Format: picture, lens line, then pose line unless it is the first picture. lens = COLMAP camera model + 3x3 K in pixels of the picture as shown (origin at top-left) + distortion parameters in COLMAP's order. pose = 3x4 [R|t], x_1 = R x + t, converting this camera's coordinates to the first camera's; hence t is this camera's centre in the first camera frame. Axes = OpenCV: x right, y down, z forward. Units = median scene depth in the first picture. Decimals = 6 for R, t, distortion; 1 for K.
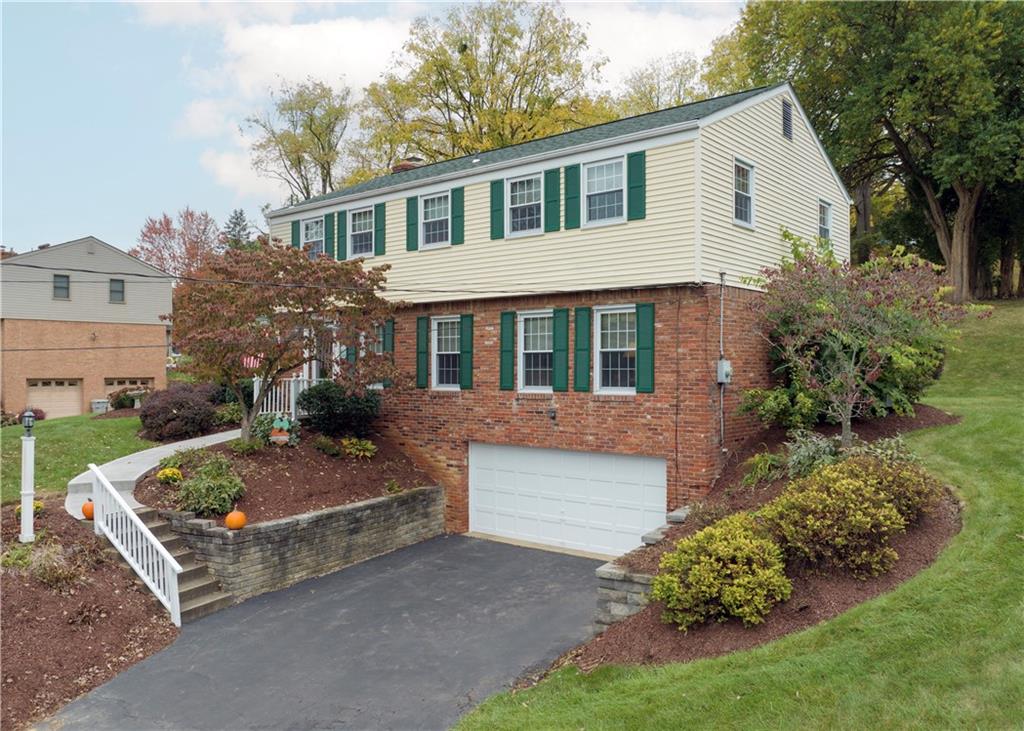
lens RADIAL K [[803.7, 0, 512.0], [0, 803.7, 365.5], [0, 0, 1]] dist [-0.026214, 0.001936]
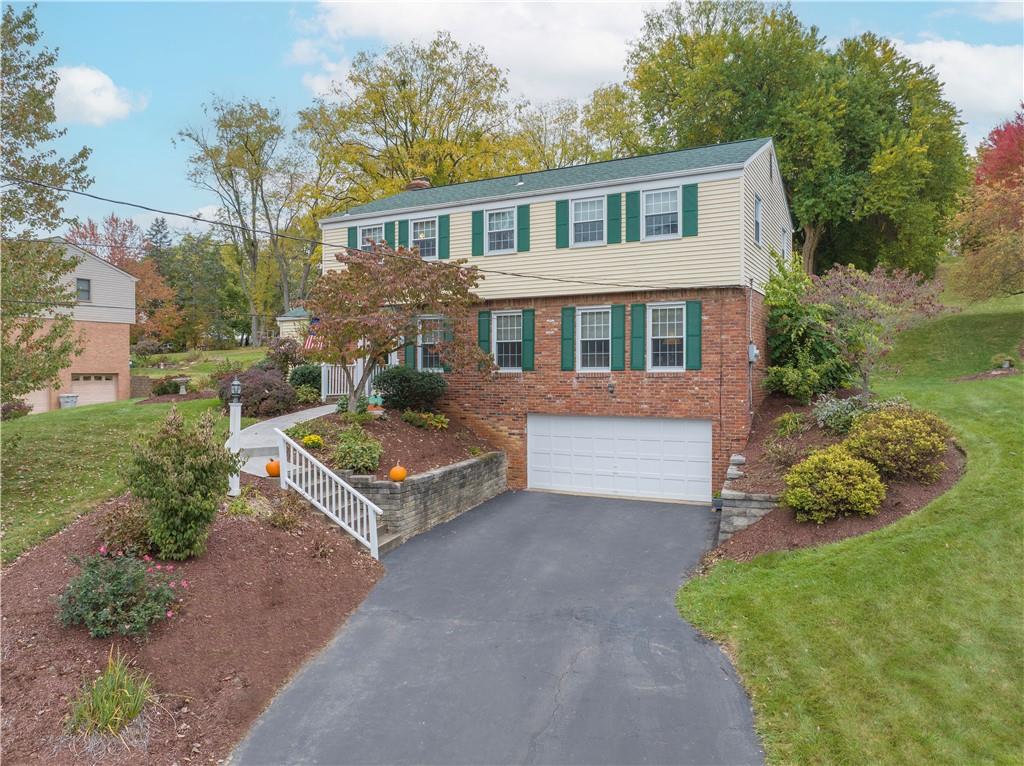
lens RADIAL K [[725.5, 0, 512.0], [0, 725.5, 376.3], [0, 0, 1]] dist [-0.035493, 0.000246]
pose [[0.977790, -0.001450, 0.209580, -0.328743], [0.000520, 0.999990, 0.004490, 0.034938], [-0.209584, -0.004282, 0.977781, -0.074635]]
